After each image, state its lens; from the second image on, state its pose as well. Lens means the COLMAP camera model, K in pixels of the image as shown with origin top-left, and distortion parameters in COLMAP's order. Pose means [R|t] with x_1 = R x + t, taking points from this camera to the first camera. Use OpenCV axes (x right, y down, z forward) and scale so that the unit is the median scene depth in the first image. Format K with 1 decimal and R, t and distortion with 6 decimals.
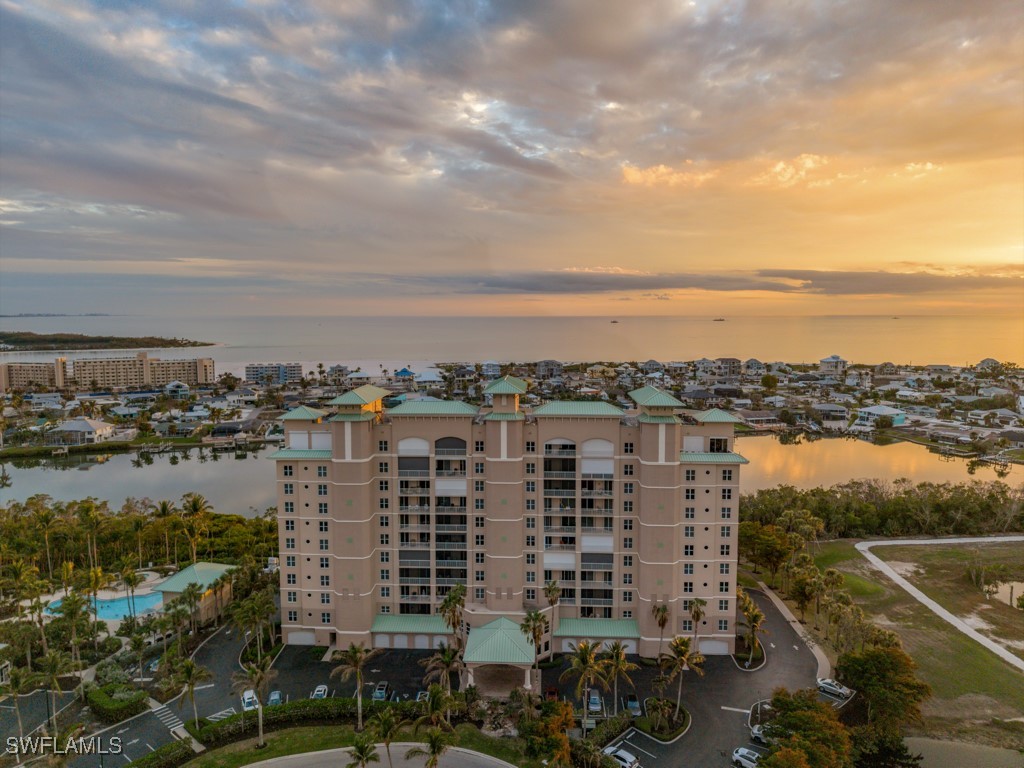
lens RADIAL K [[688.4, 0, 509.0], [0, 688.4, 378.2], [0, 0, 1]] dist [0.020157, -0.021266]
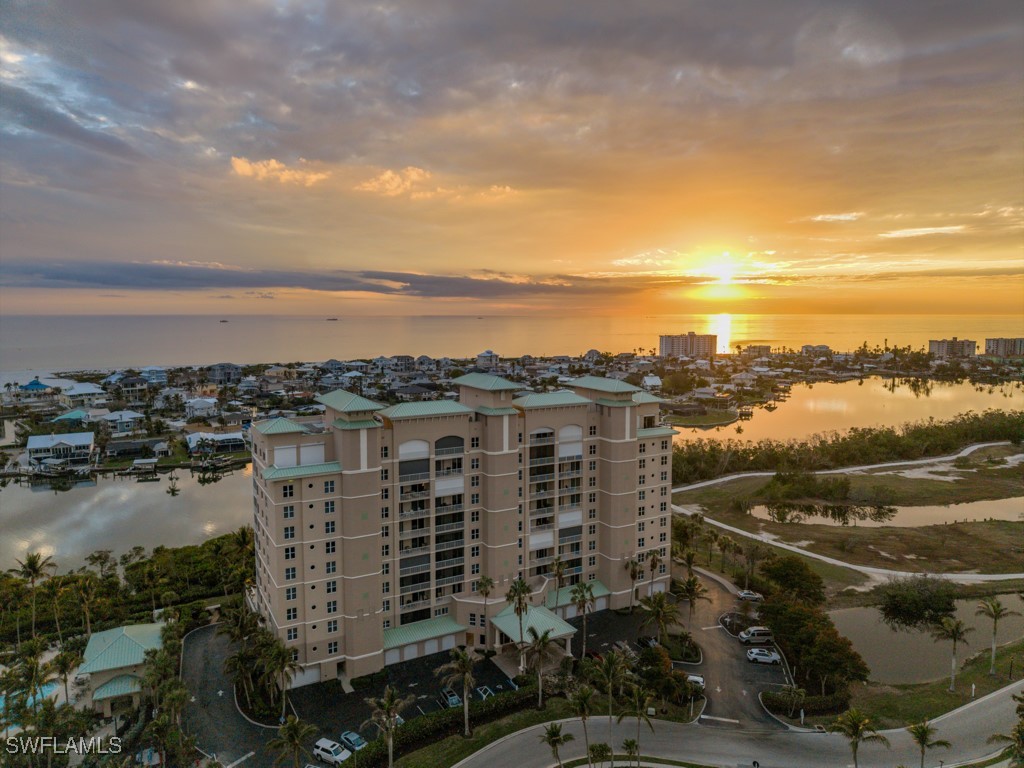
lens RADIAL K [[688.4, 0, 509.7], [0, 688.4, 385.7], [0, 0, 1]] dist [0.020157, -0.021266]
pose [[0.845070, -0.053287, 0.531994, -0.447434], [0.047314, 0.998571, 0.024864, -0.006424], [-0.532559, 0.004159, 0.846383, 0.091252]]
